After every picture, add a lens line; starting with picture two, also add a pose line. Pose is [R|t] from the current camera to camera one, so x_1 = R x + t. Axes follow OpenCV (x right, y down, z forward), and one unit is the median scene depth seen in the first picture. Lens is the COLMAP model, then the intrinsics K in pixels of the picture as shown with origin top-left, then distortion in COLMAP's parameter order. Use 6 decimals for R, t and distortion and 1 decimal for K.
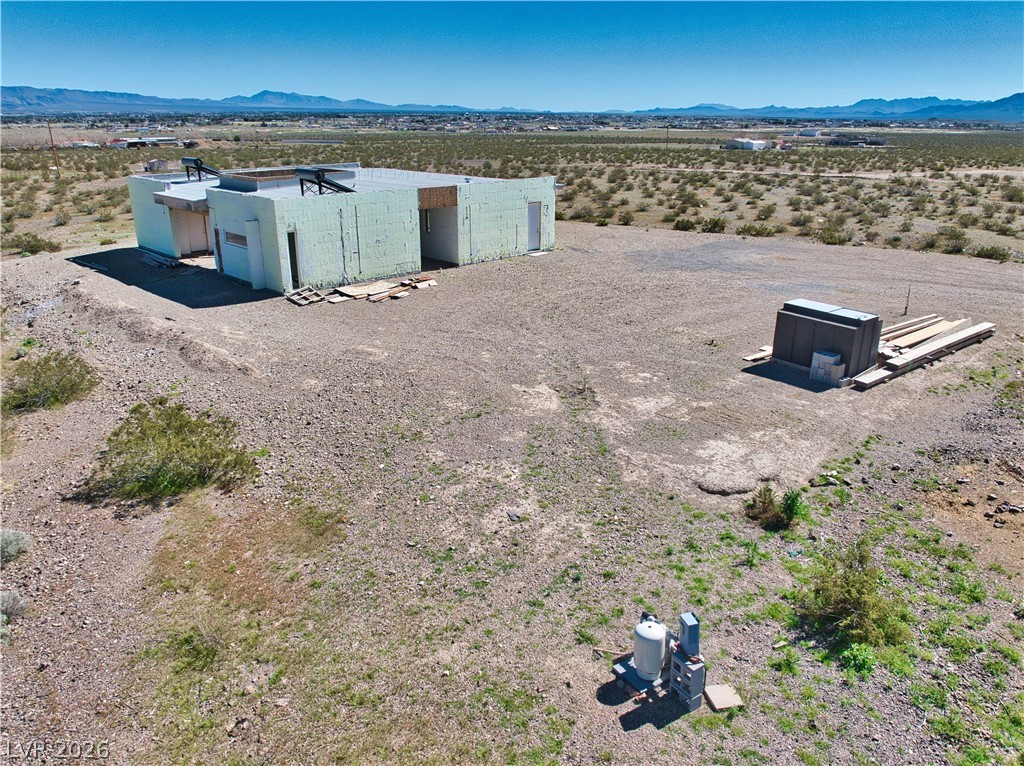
lens RADIAL K [[755.3, 0, 514.7], [0, 755.3, 382.4], [0, 0, 1]] dist [-0.036037, -0.004767]
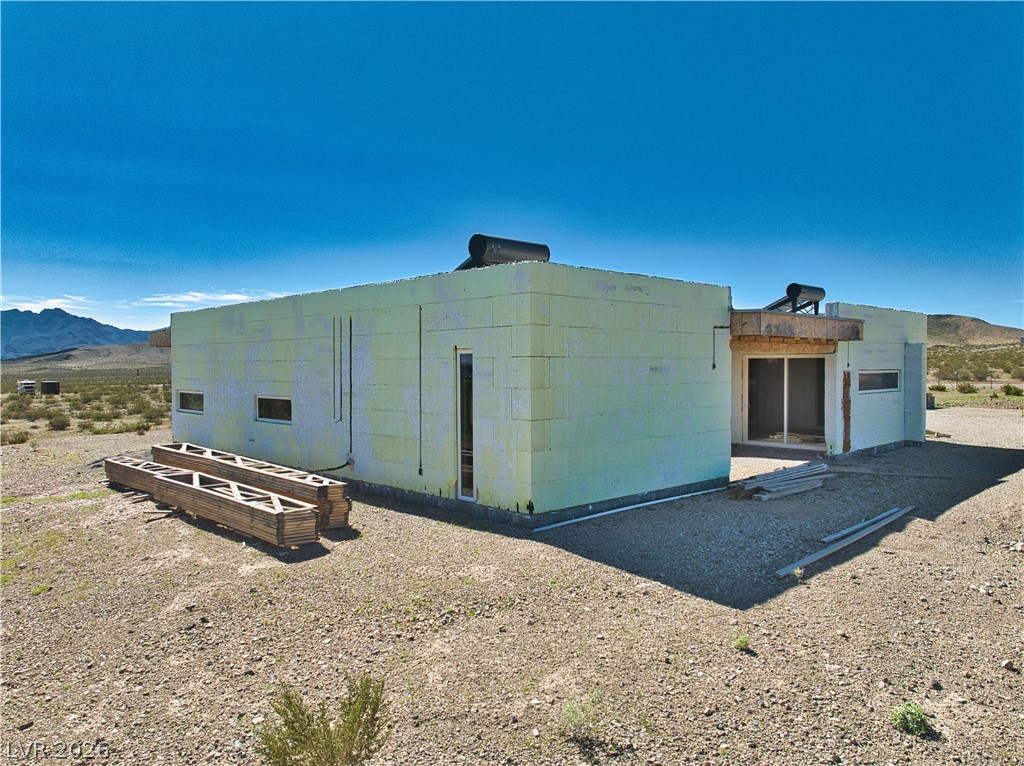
lens RADIAL K [[758.8, 0, 512.0], [0, 758.8, 383.0], [0, 0, 1]] dist [-0.063170, -0.003827]
pose [[0.013740, -0.027477, 0.999528, -0.899903], [0.341551, 0.939626, 0.021135, -0.277343], [-0.939763, 0.341099, 0.022295, 1.155491]]
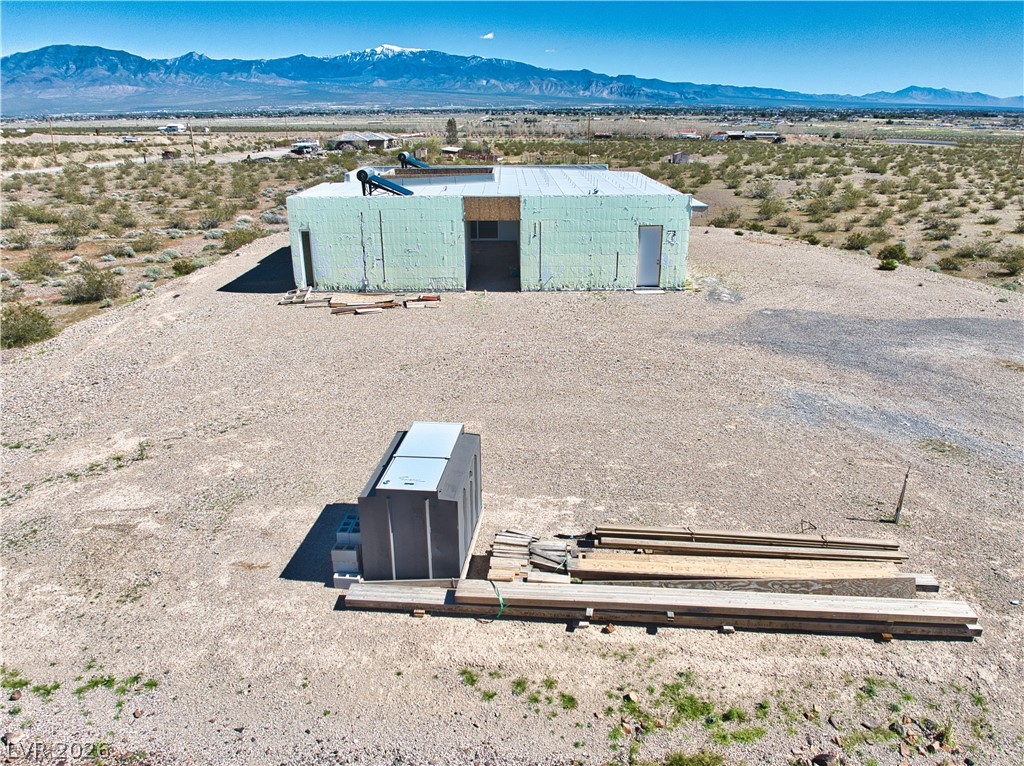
lens RADIAL K [[755.3, 0, 514.7], [0, 755.3, 382.4], [0, 0, 1]] dist [-0.036037, -0.004767]
pose [[0.723923, 0.230217, -0.650334, 0.508991], [-0.226867, 0.969690, 0.090730, -0.133680], [0.651511, 0.081858, 0.754210, 0.372950]]
